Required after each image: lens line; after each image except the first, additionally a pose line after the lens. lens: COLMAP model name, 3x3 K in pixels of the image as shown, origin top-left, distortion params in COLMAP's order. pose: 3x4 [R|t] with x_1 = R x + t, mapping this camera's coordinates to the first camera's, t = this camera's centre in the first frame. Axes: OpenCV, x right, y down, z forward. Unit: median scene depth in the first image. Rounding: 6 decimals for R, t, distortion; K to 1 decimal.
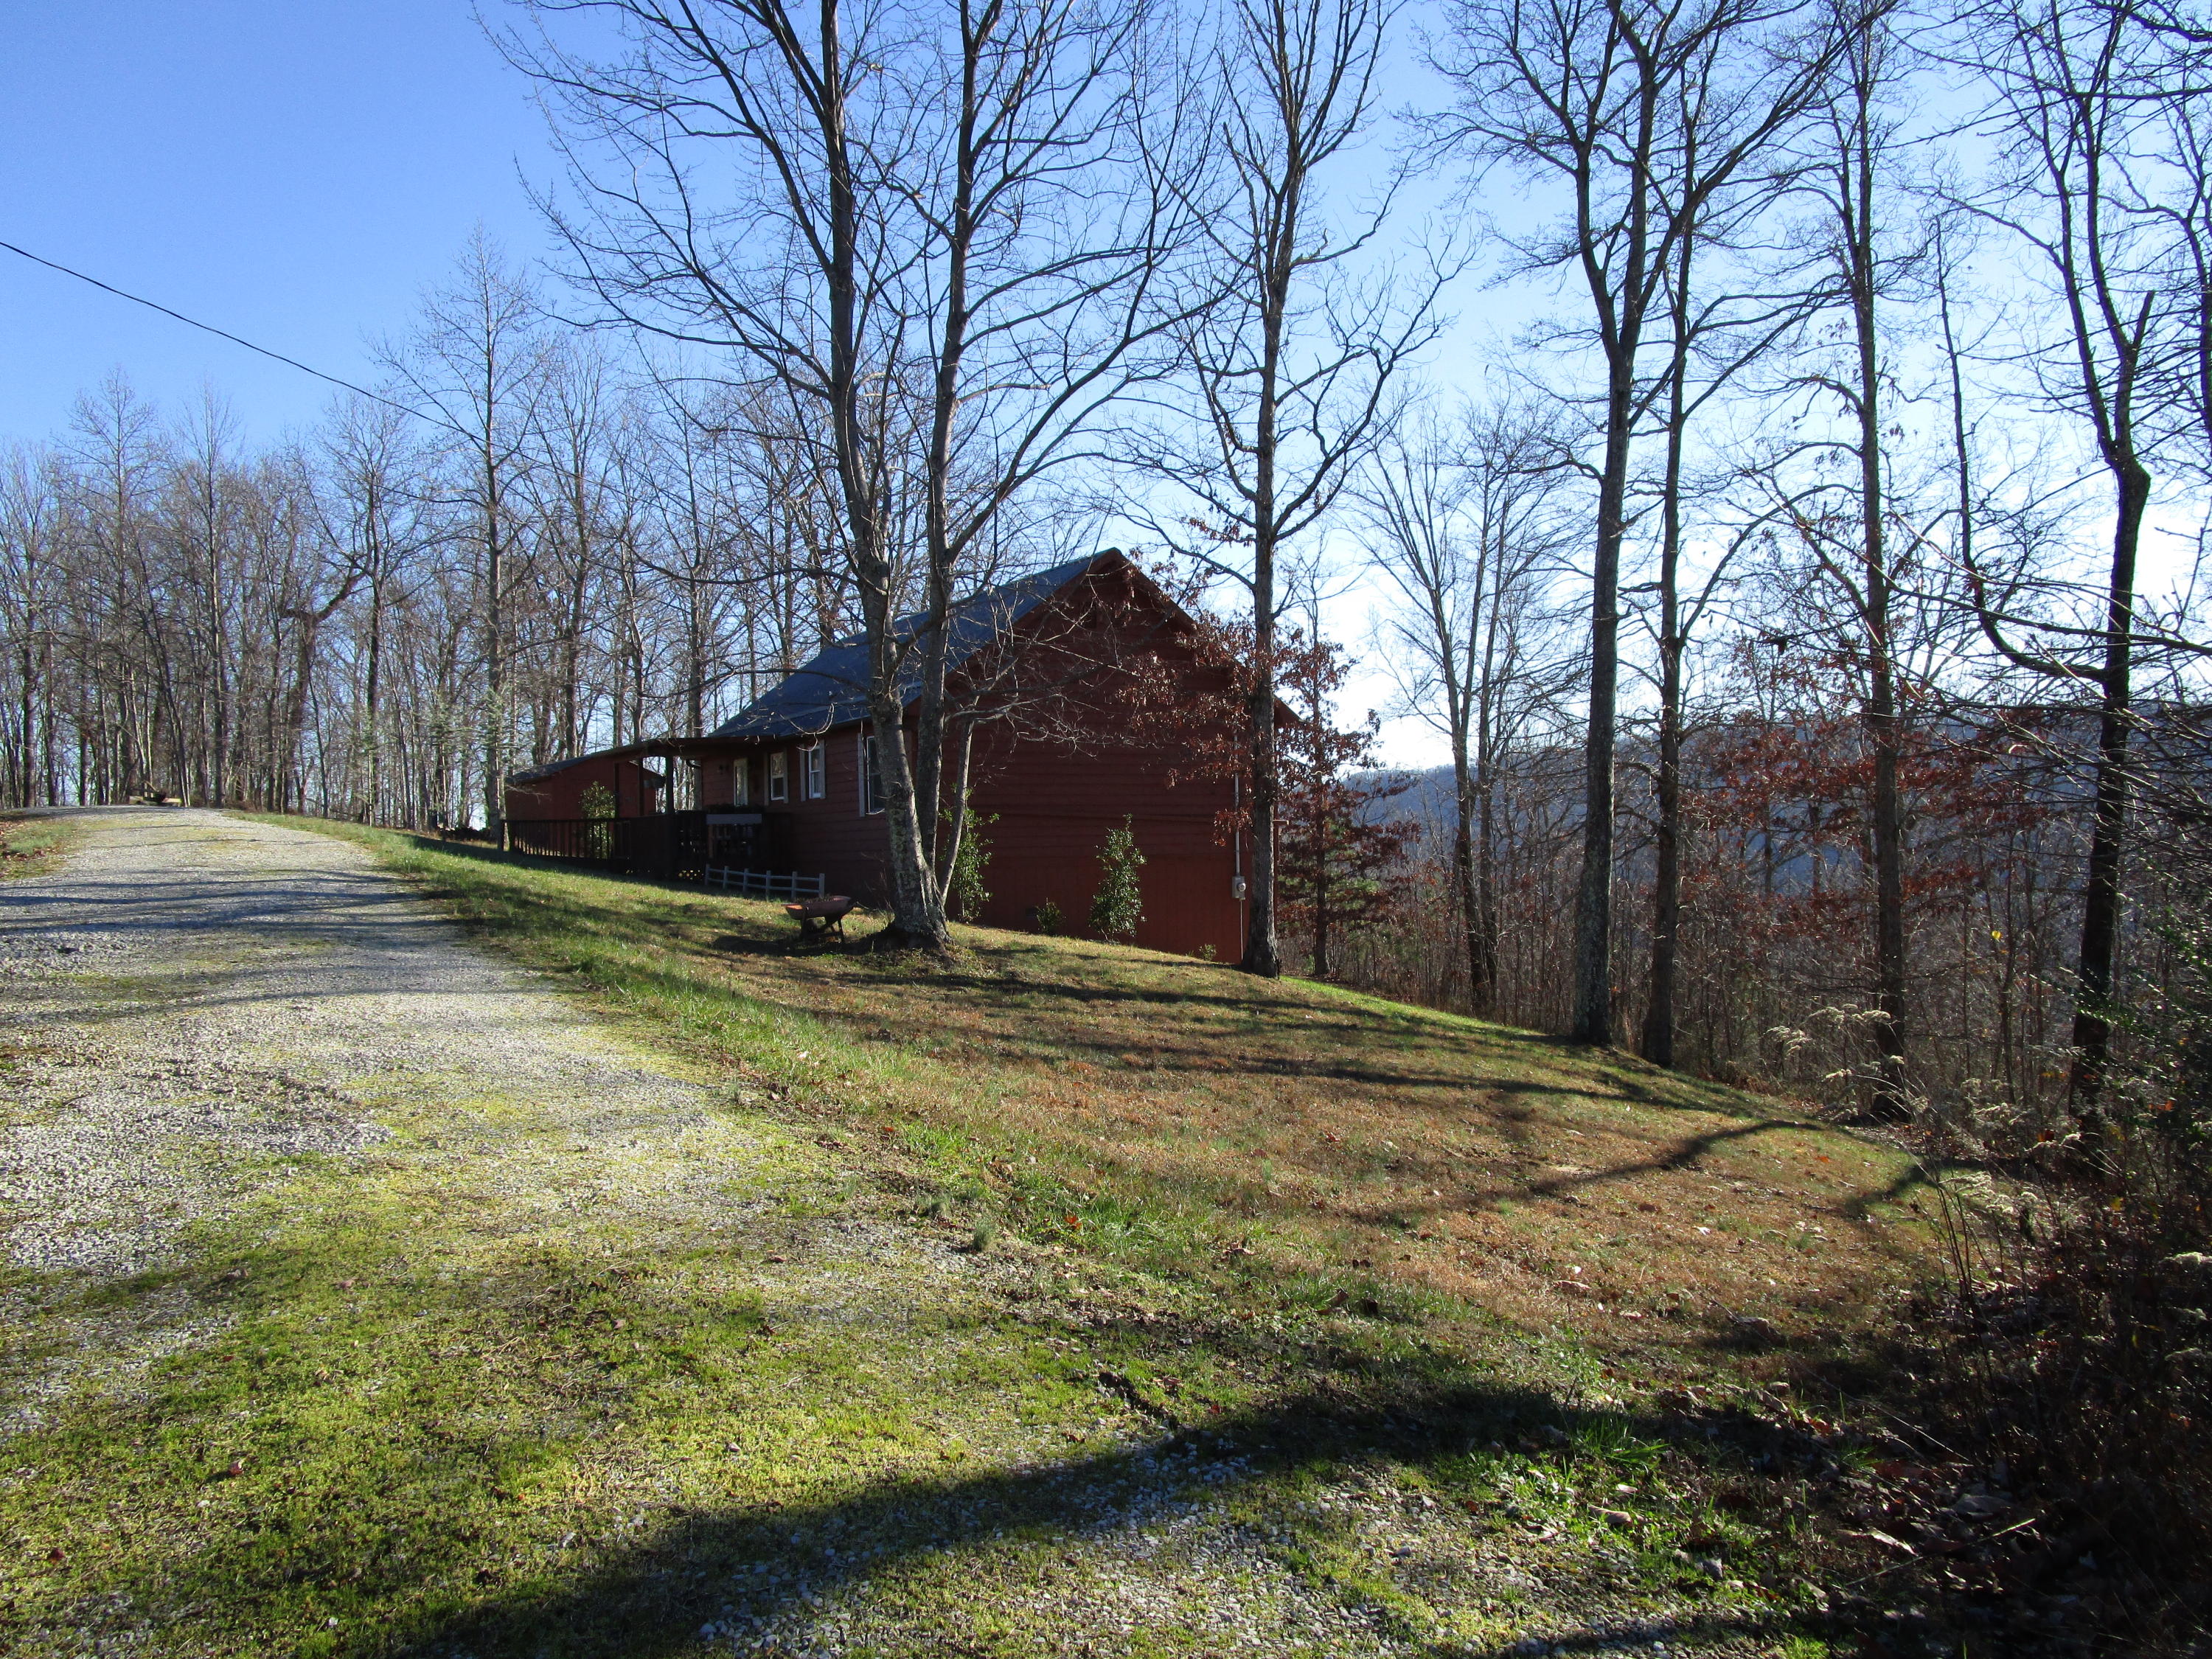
lens RADIAL K [[1548.8, 0, 1103.2], [0, 1548.8, 833.6], [0, 0, 1]] dist [-0.037667, 0.005539]
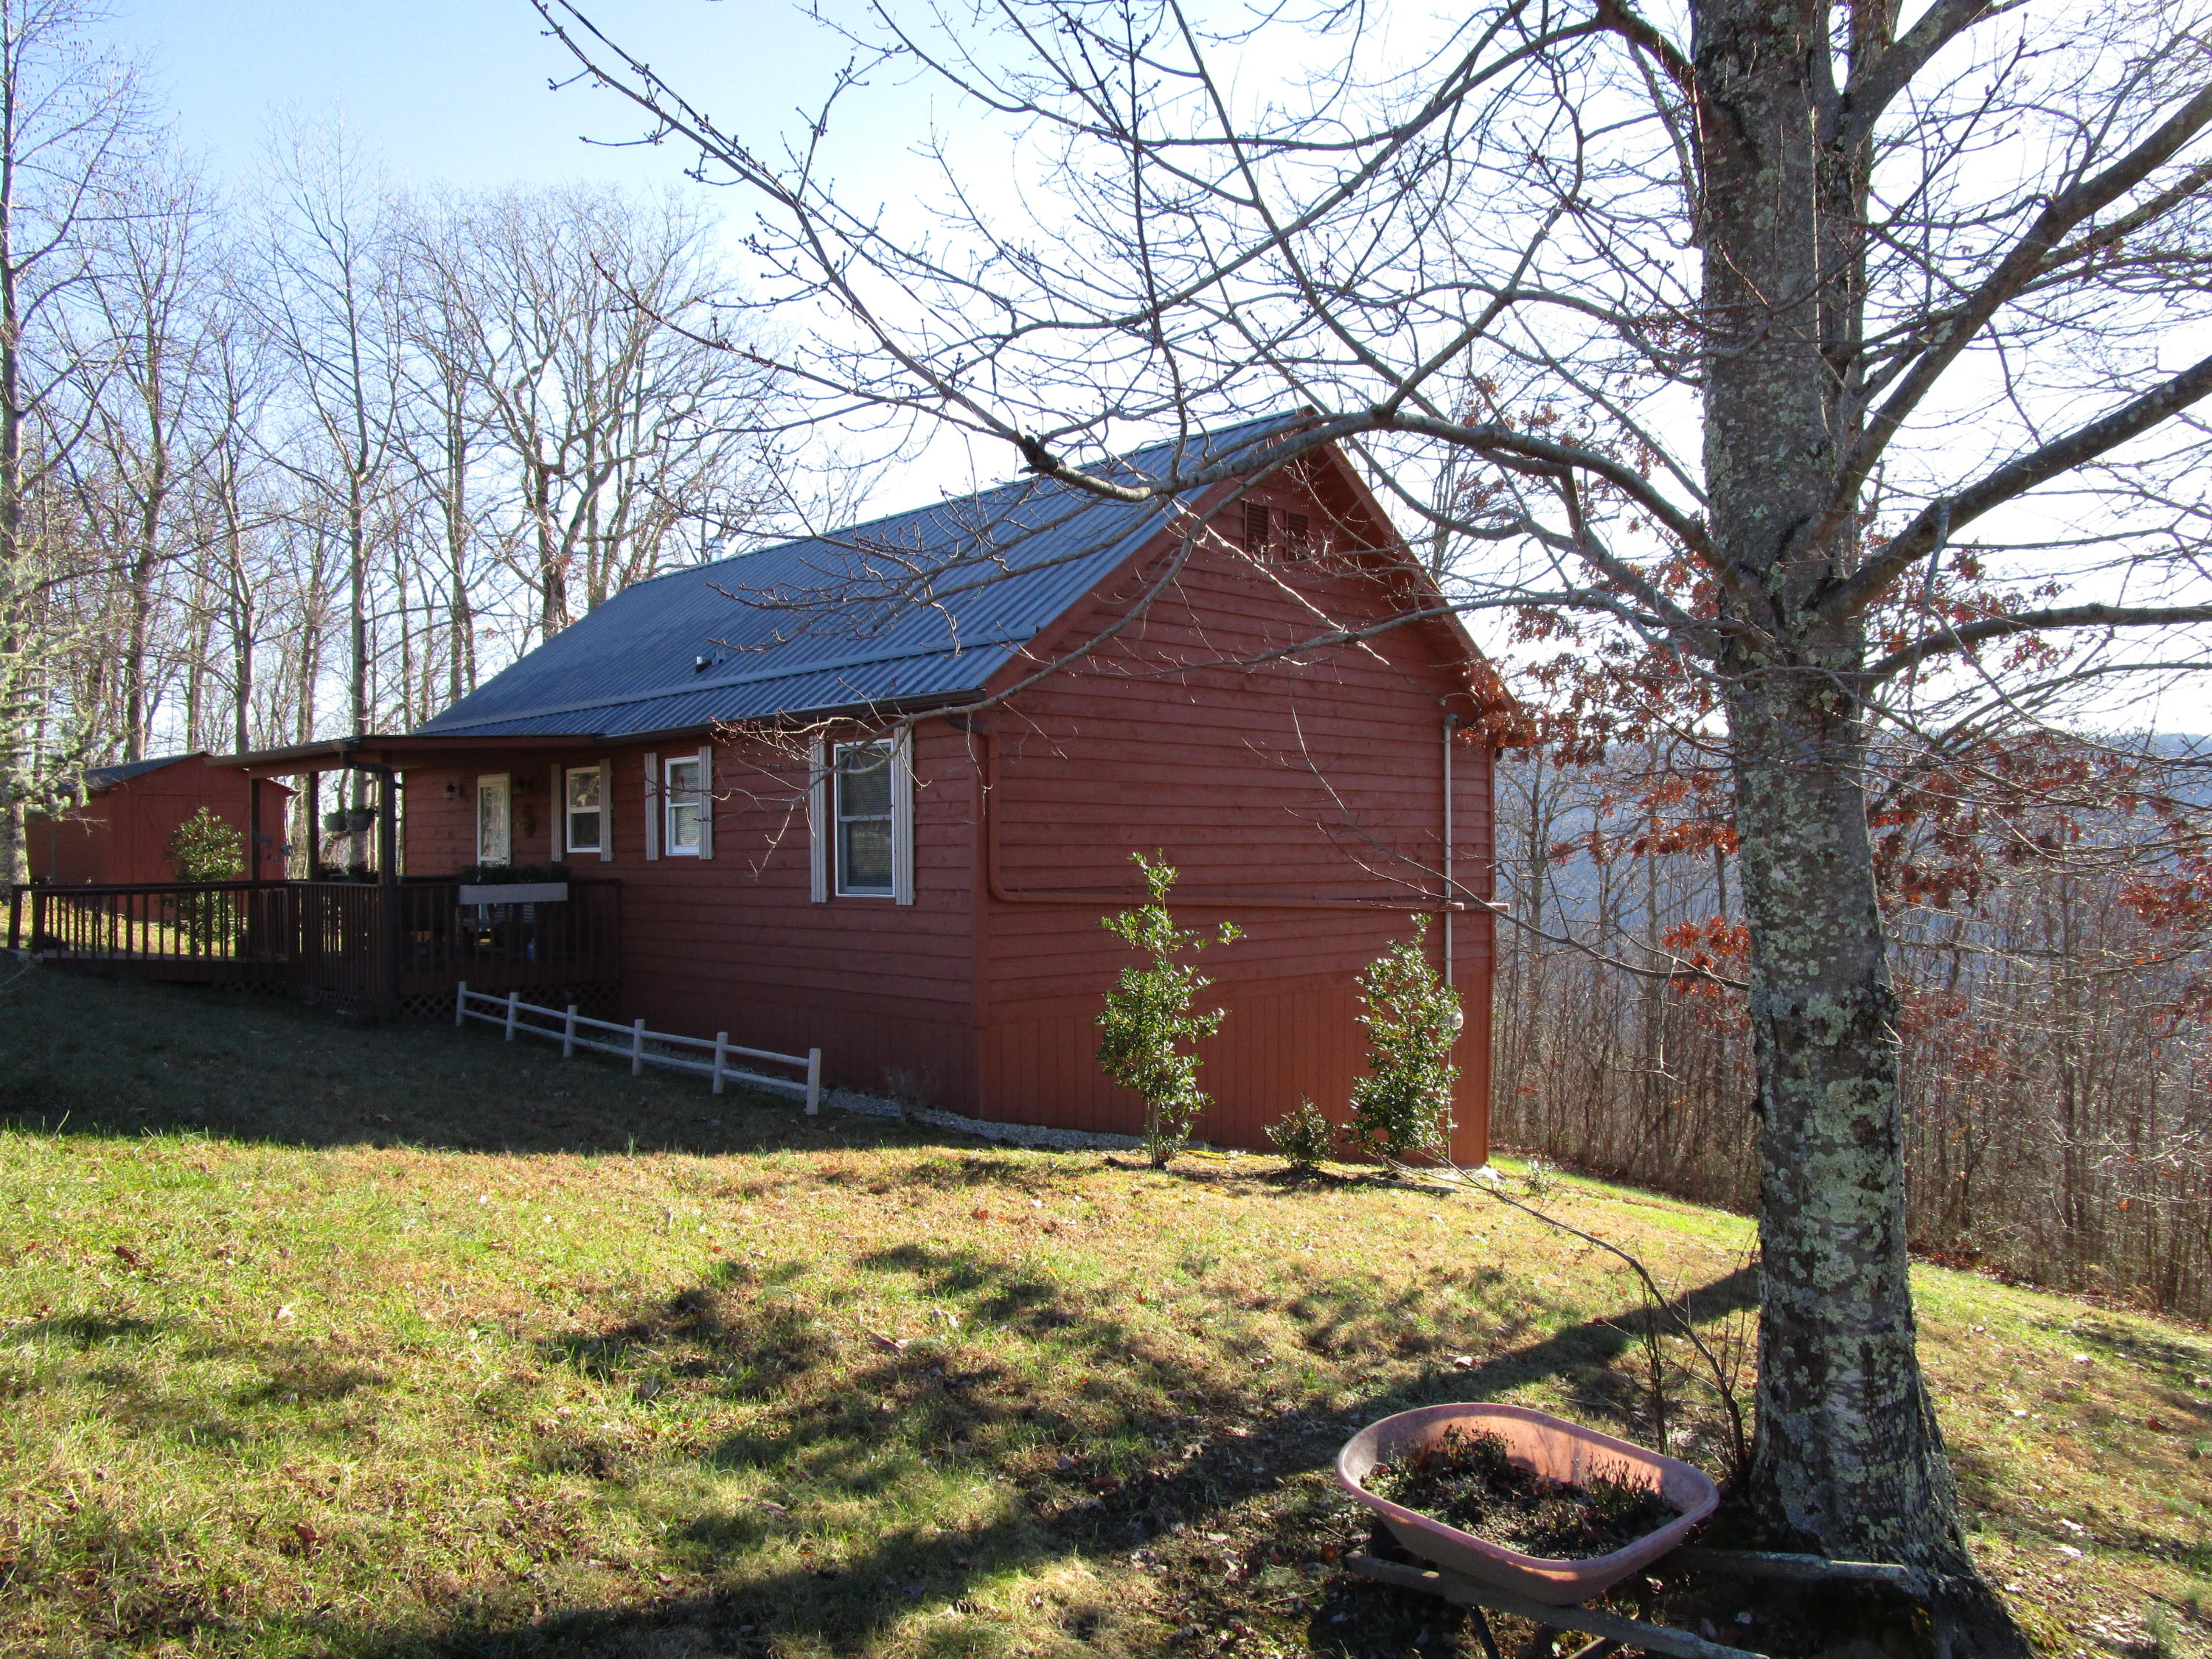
lens RADIAL K [[1548.8, 0, 1103.2], [0, 1548.8, 833.6], [0, 0, 1]] dist [-0.037667, 0.005539]
pose [[0.970296, 0.007638, 0.241802, -0.117537], [-0.005573, 0.999942, -0.009226, -0.018079], [-0.241858, 0.007605, 0.970282, 0.305922]]
